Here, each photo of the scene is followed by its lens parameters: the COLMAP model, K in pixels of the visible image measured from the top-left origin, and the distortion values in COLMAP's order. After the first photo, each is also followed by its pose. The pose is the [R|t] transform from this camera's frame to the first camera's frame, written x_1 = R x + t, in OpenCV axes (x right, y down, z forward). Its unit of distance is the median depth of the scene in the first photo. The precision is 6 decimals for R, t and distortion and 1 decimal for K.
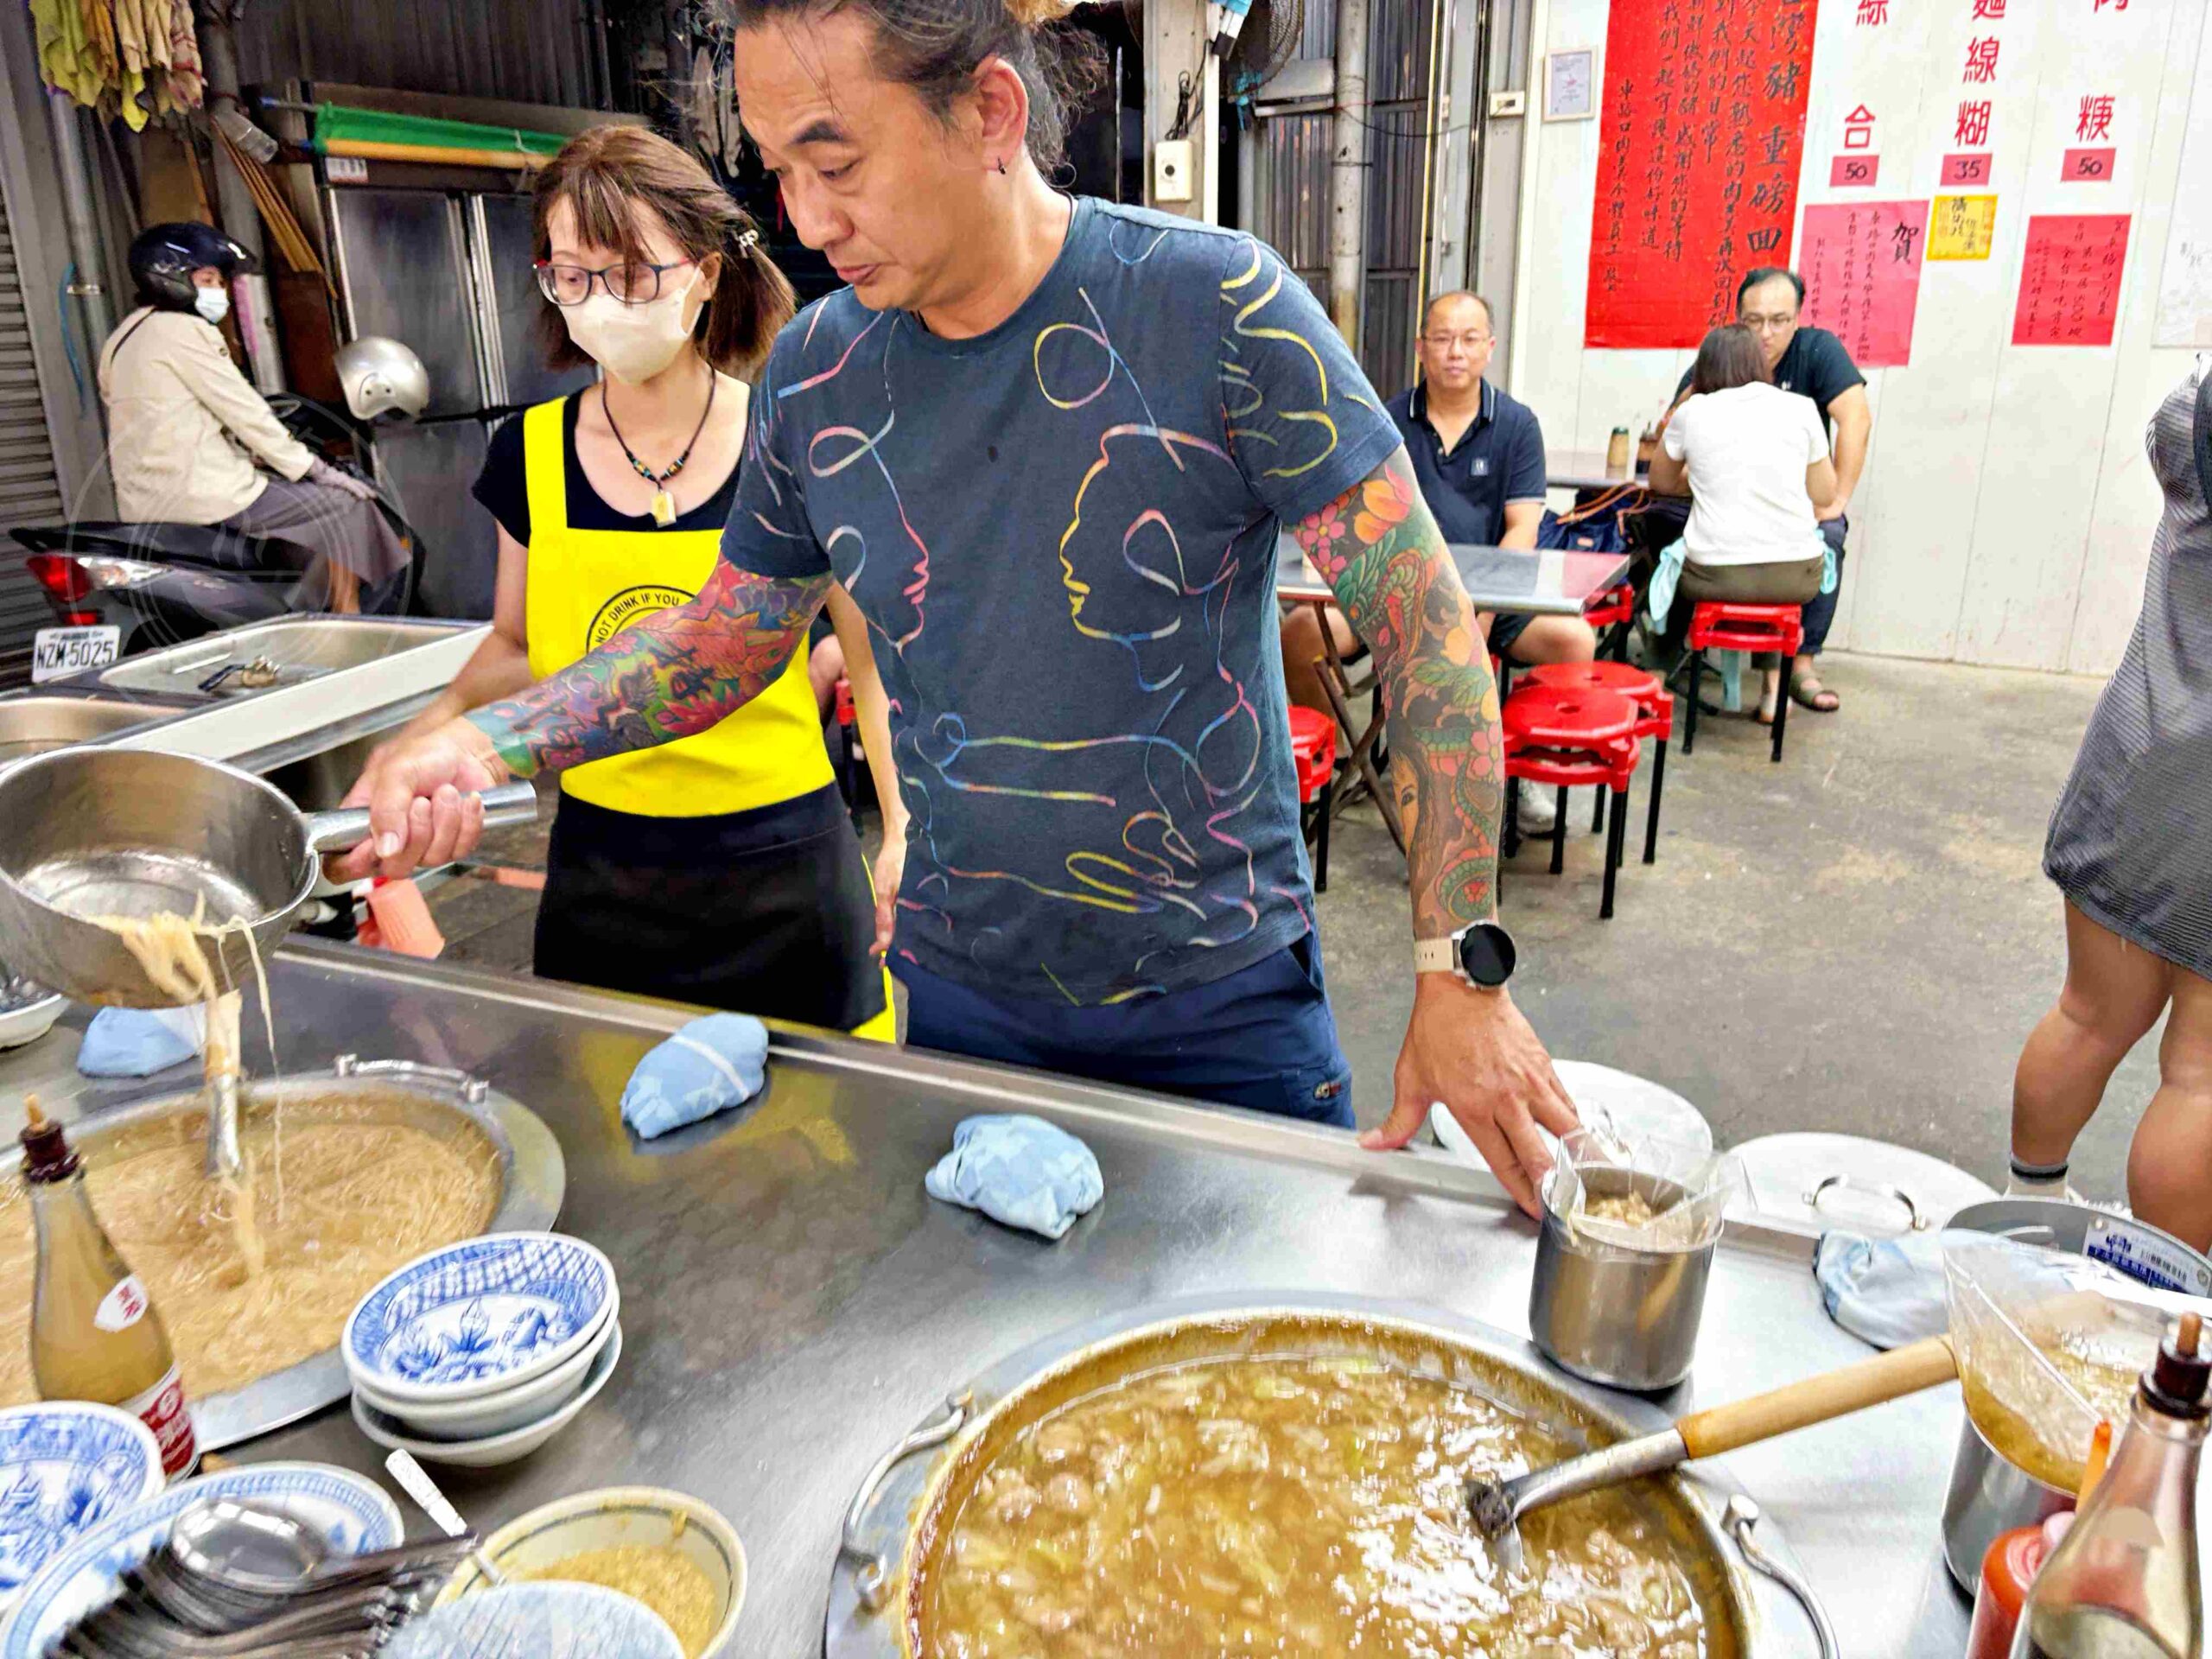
lens RADIAL K [[1686.1, 0, 1109.3], [0, 1686.1, 806.5], [0, 0, 1]] dist [0.062781, -0.076137]
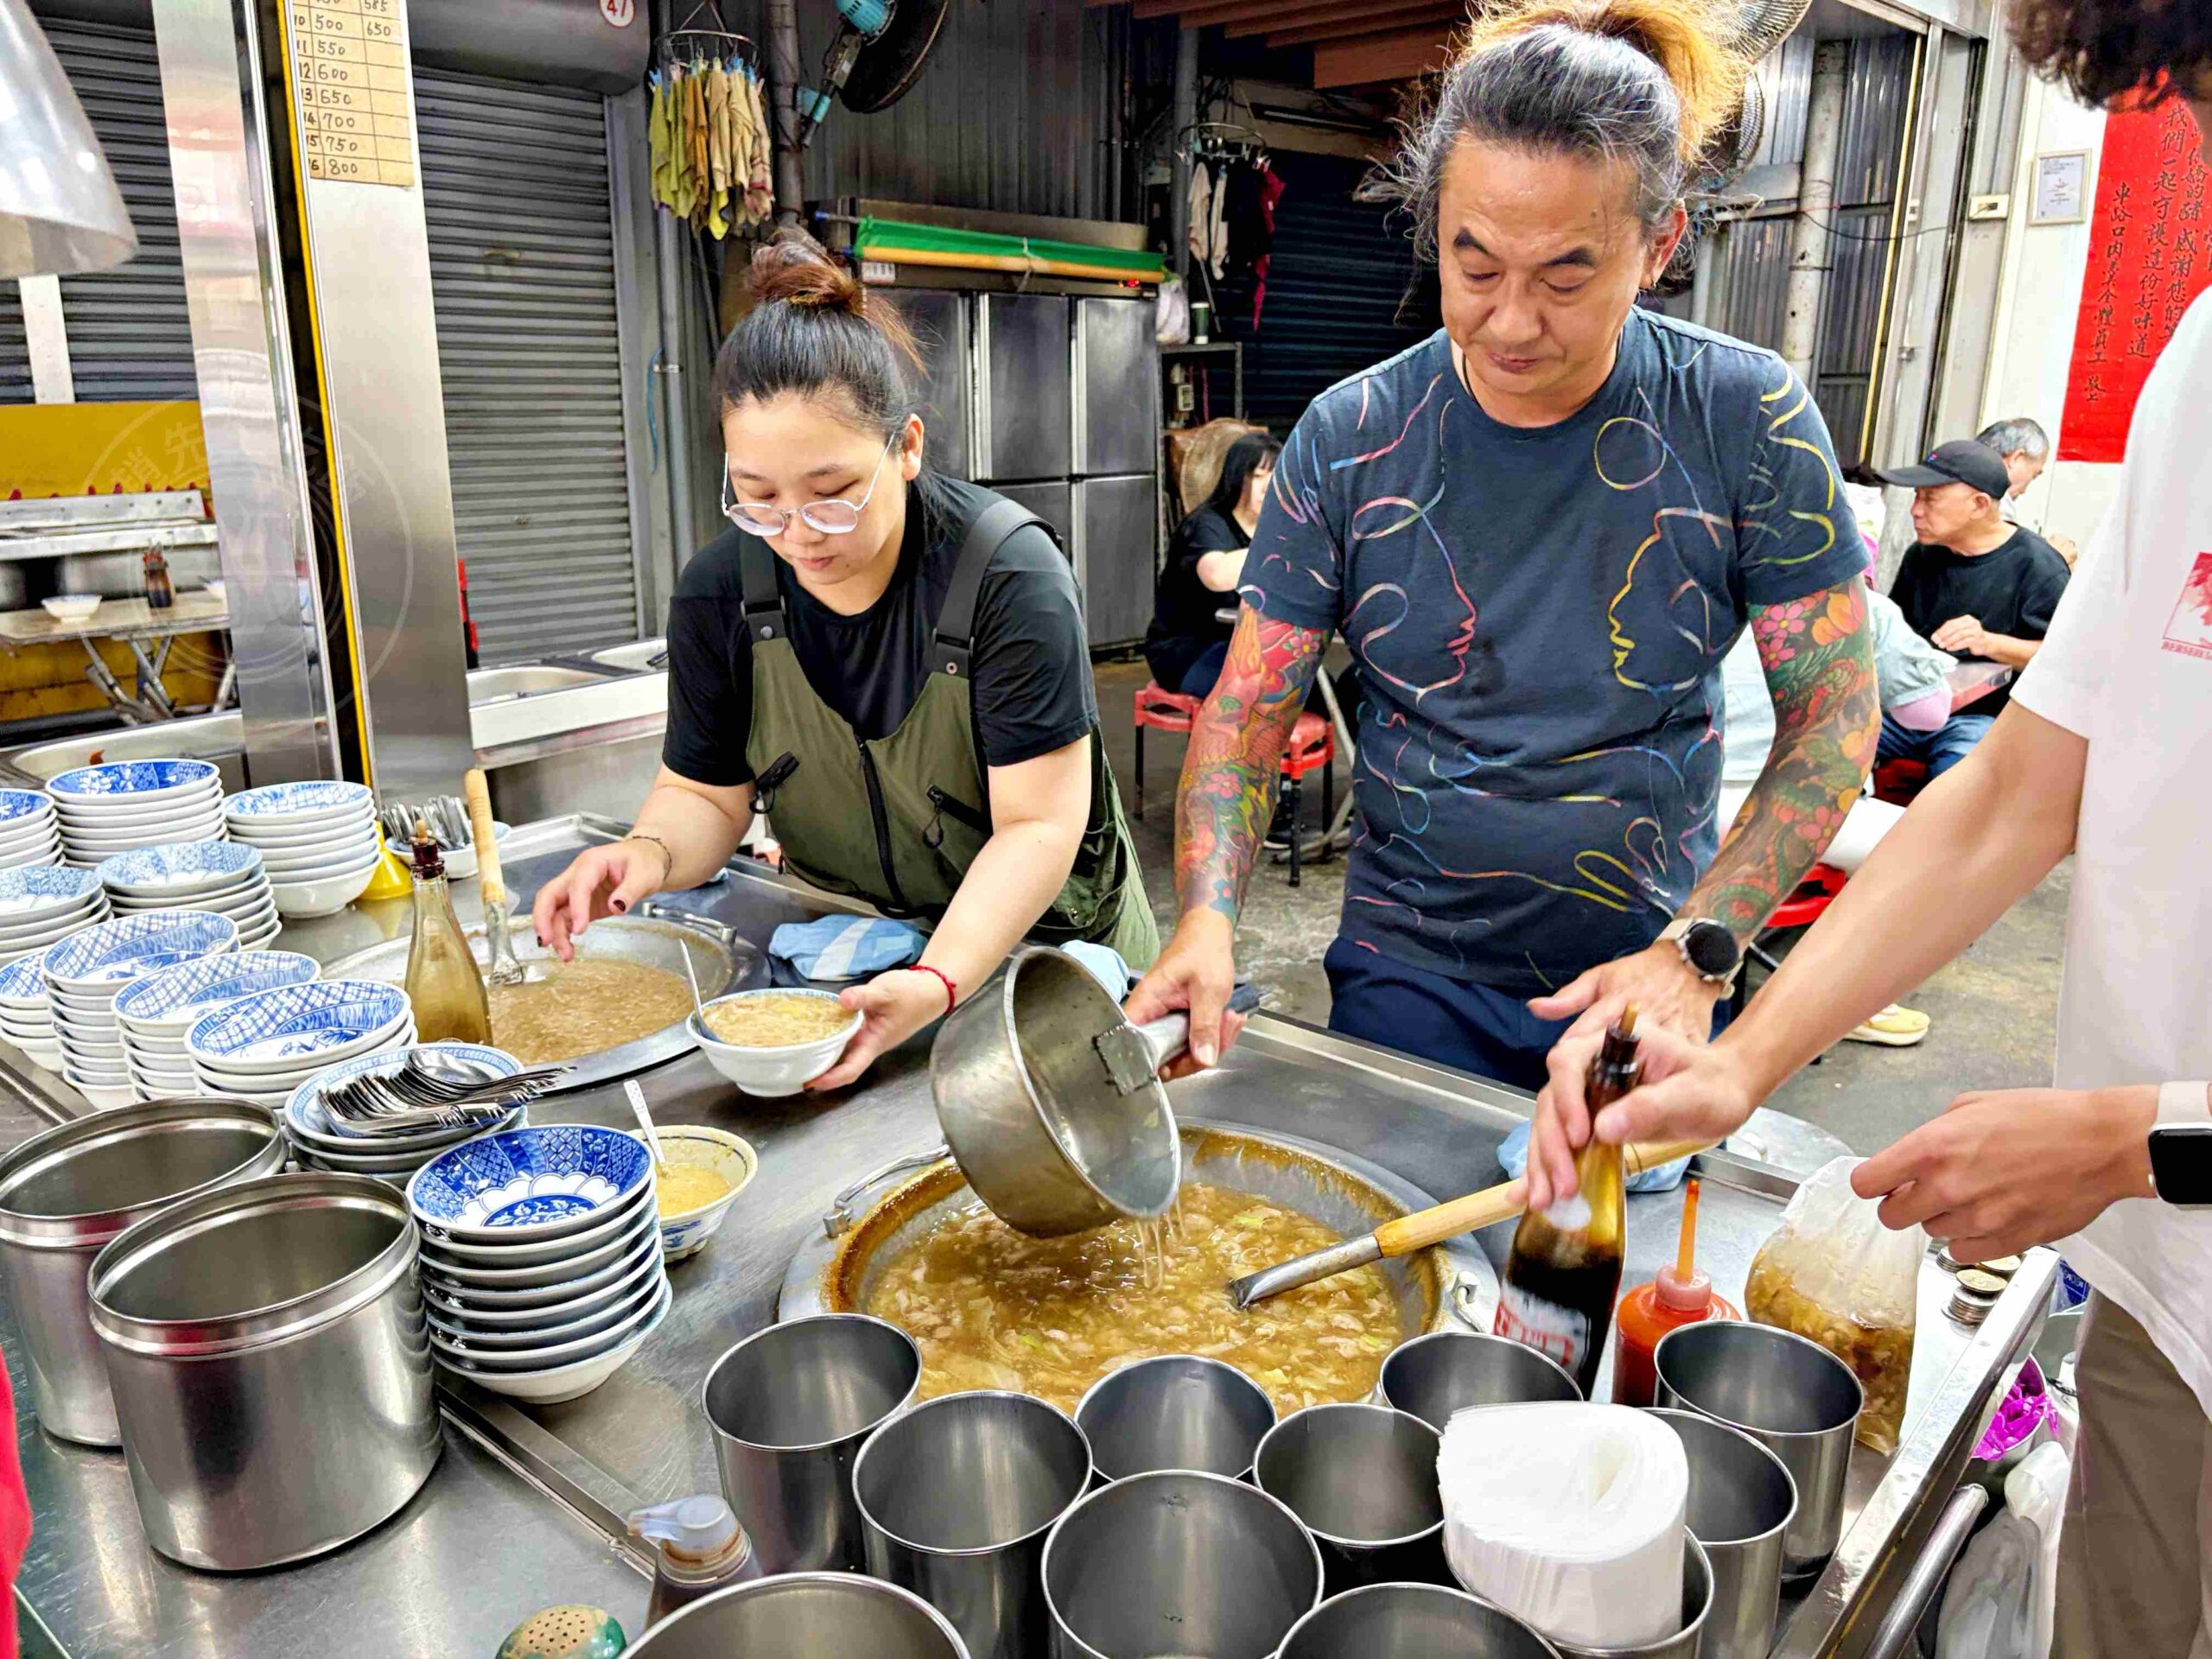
lens RADIAL K [[1703.4, 0, 1111.8], [0, 1703.4, 834.4], [0, 0, 1]] dist [0.051996, -0.072691]
pose [[0.954670, 0.097276, -0.281323, 0.074214], [-0.108950, 0.993704, -0.026118, 0.021783], [0.277011, 0.055584, 0.959258, -0.057090]]
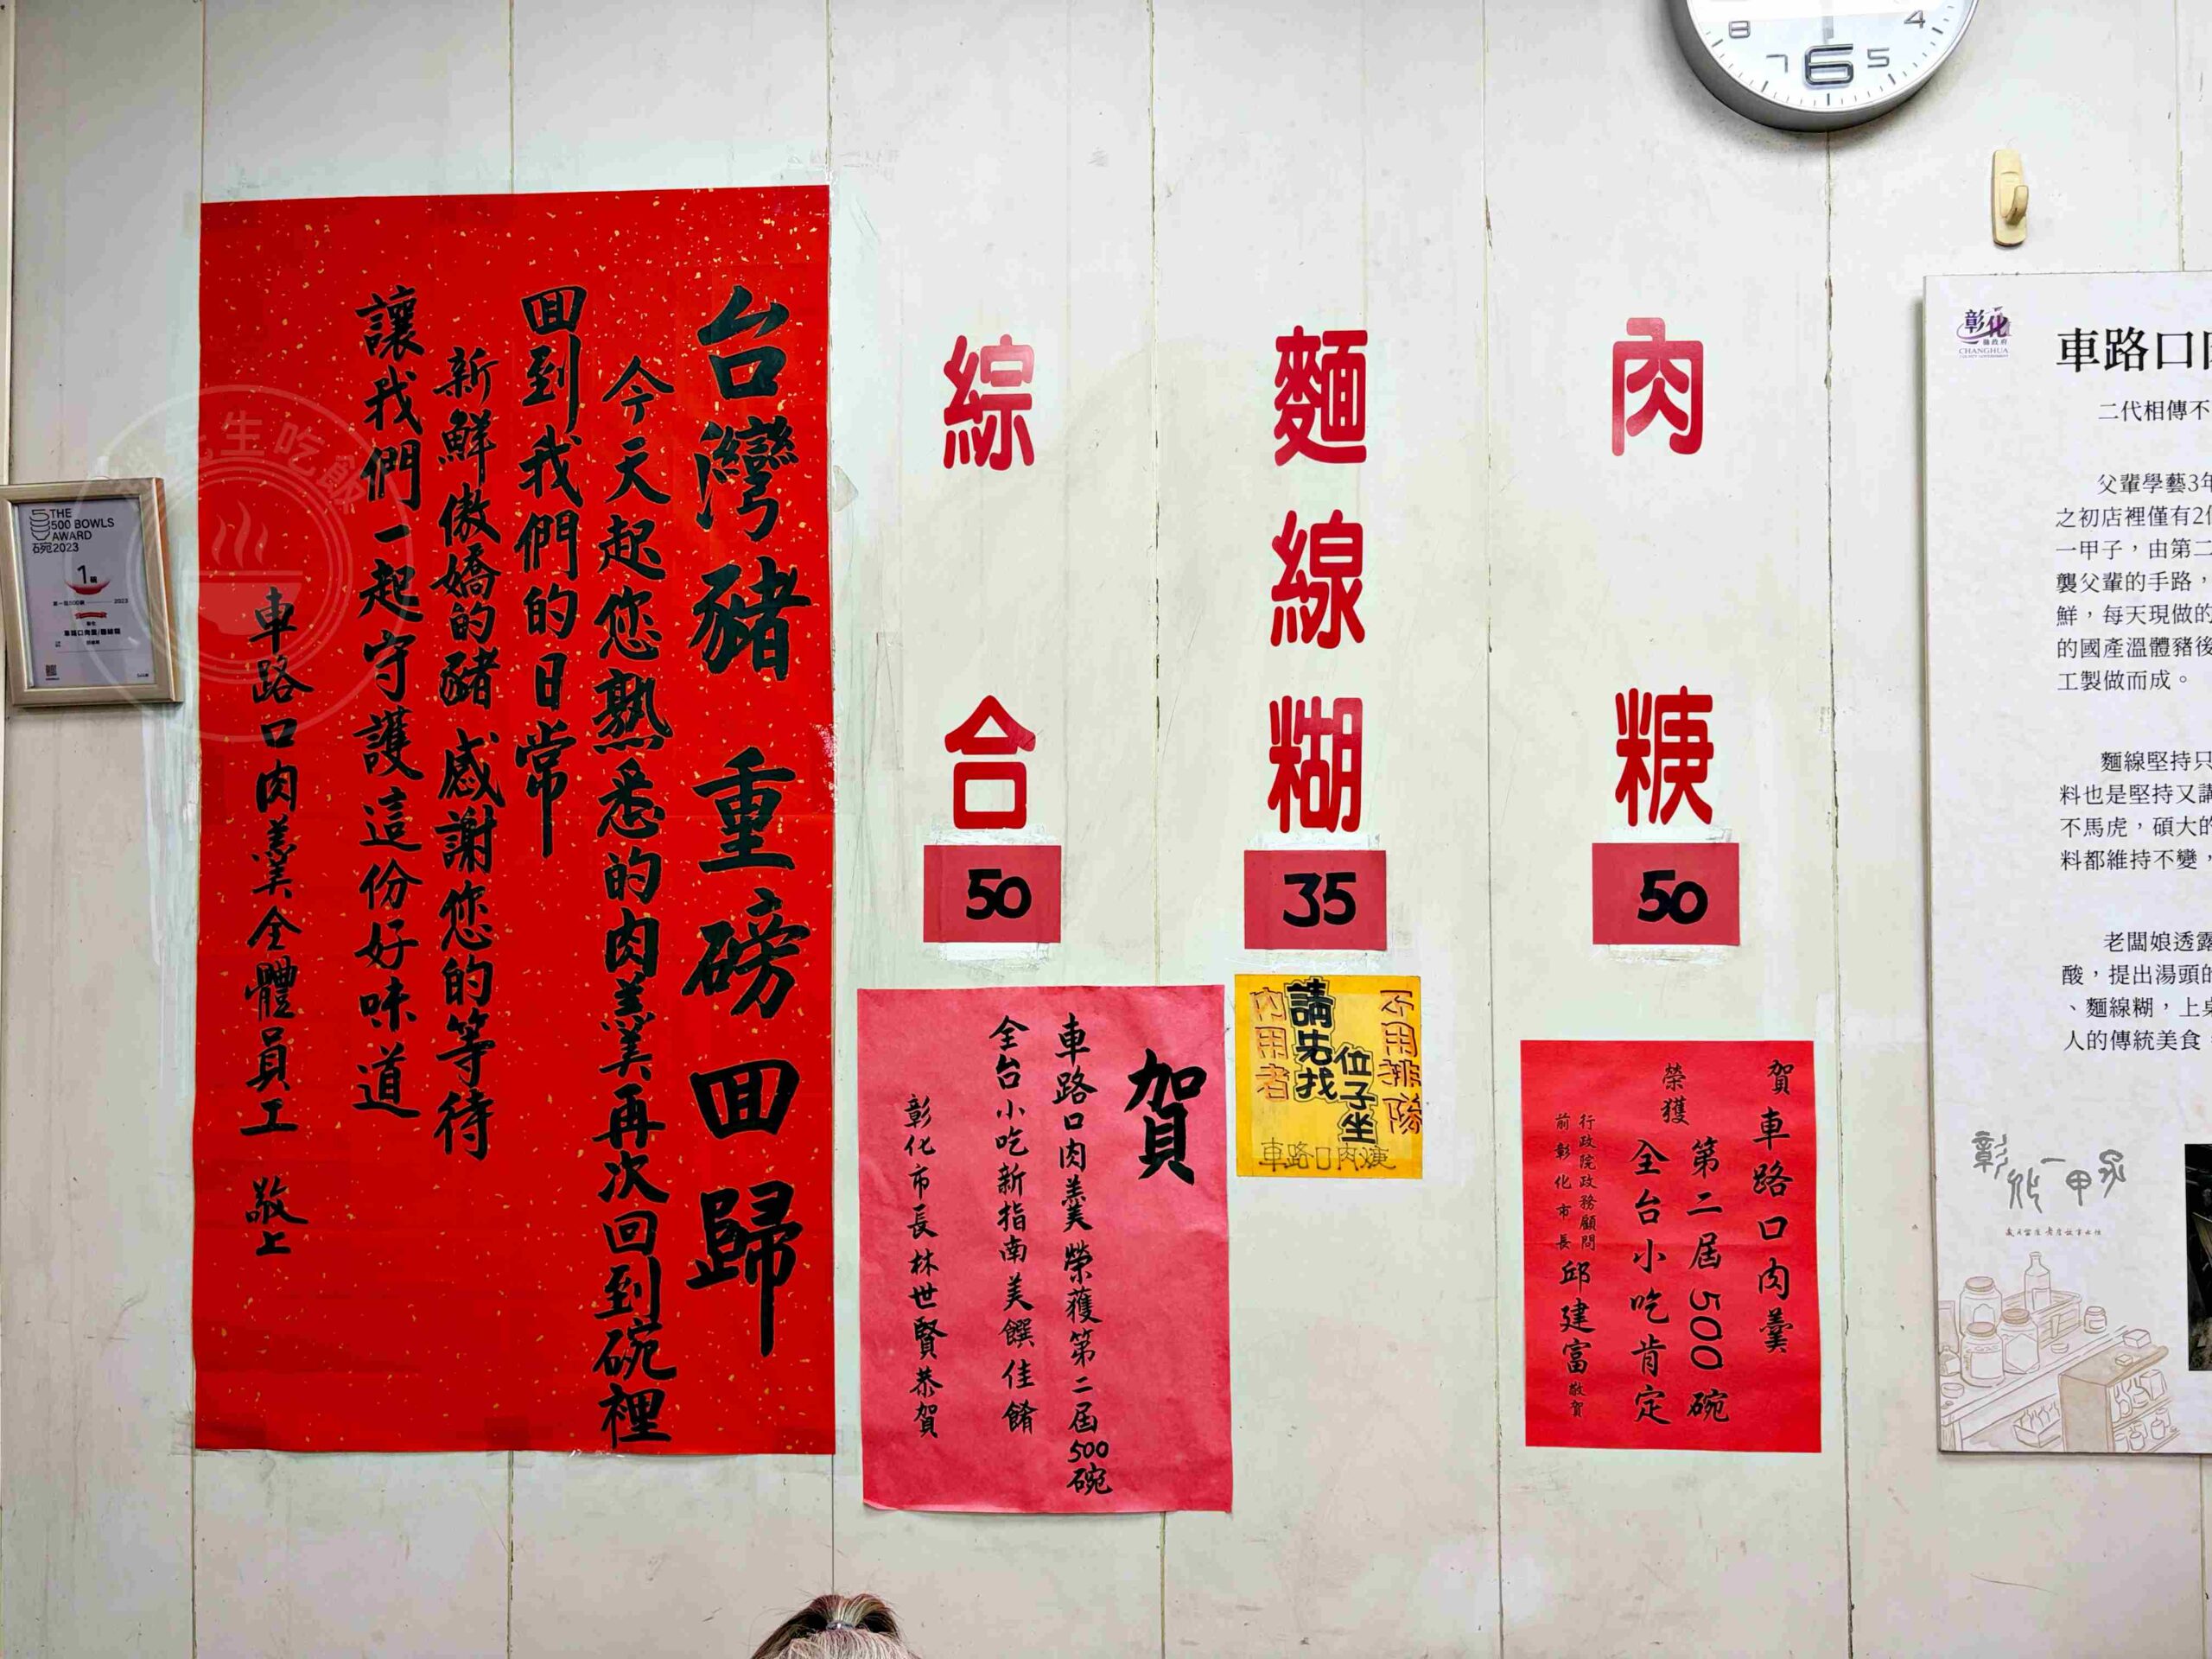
lens RADIAL K [[1612.1, 0, 1107.8], [0, 1612.1, 881.4], [0, 0, 1]] dist [0.070506, -0.086988]
pose [[0.917770, 0.009265, 0.397004, 0.344953], [0.115767, 0.950061, -0.289796, -0.291771], [-0.379863, 0.311926, 0.870865, 0.747764]]
